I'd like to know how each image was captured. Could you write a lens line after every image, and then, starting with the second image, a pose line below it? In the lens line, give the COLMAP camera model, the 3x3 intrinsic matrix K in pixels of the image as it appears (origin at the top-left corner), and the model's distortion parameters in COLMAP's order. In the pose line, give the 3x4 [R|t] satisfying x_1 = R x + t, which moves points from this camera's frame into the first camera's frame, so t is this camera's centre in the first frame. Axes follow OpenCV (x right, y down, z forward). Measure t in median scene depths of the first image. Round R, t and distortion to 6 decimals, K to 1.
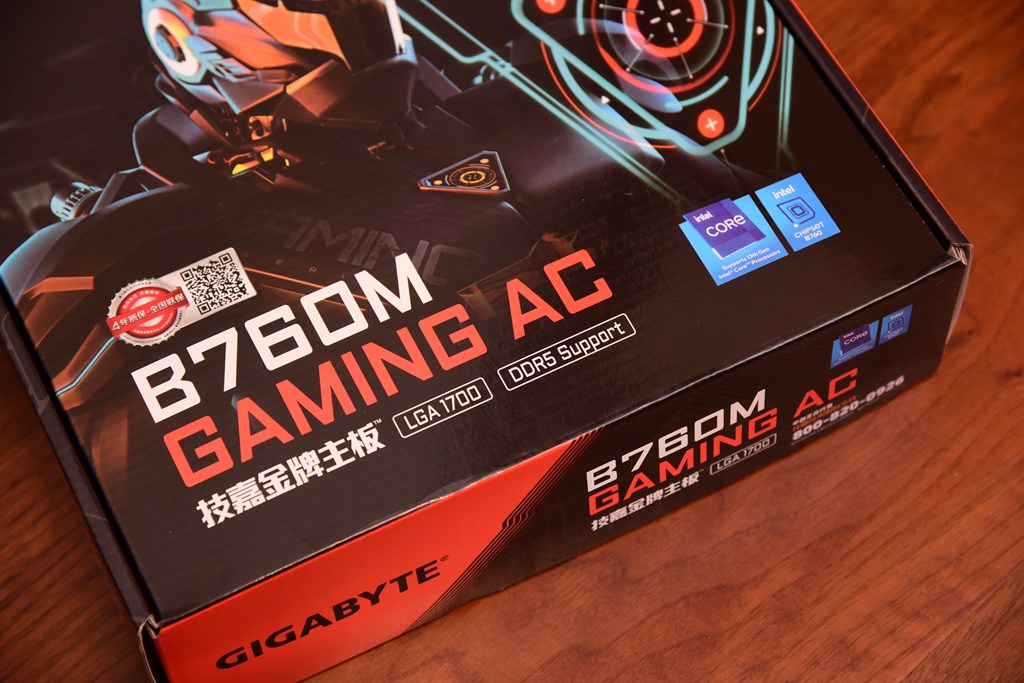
lens RADIAL K [[2359.5, 0, 512.0], [0, 2359.5, 341.5], [0, 0, 1]] dist [0.516340, 0.109302]
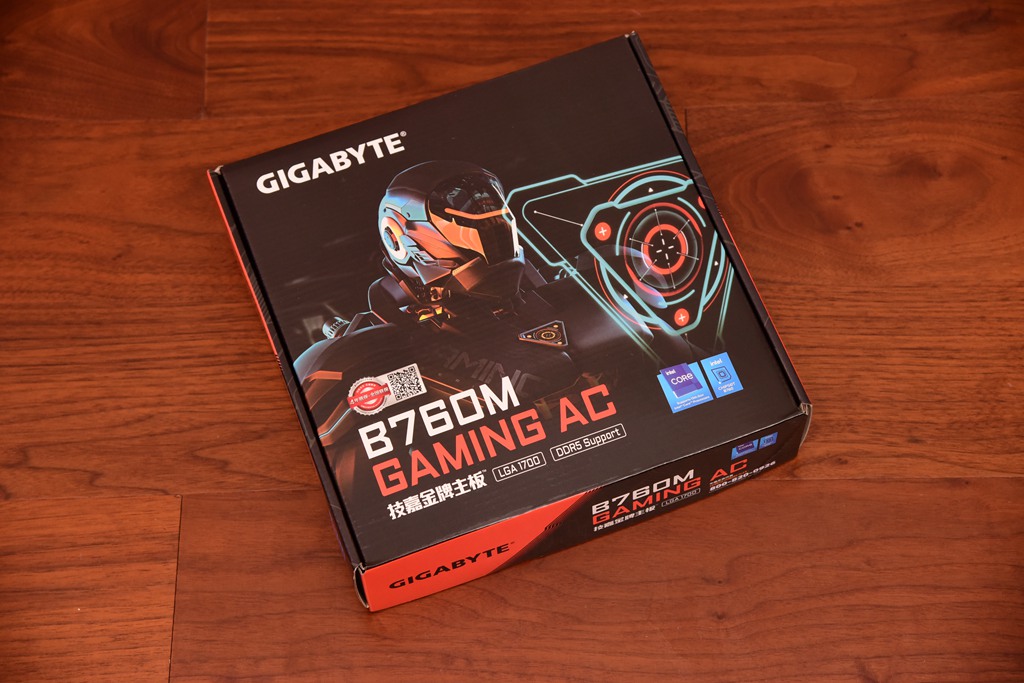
lens RADIAL K [[2408.2, 0, 512.0], [0, 2408.2, 341.5], [0, 0, 1]] dist [0.744920, 0.037167]
pose [[0.994264, 0.102475, -0.030631, 0.013281], [-0.098067, 0.987756, 0.121327, -0.293196], [0.042689, -0.117627, 0.992140, -0.868802]]
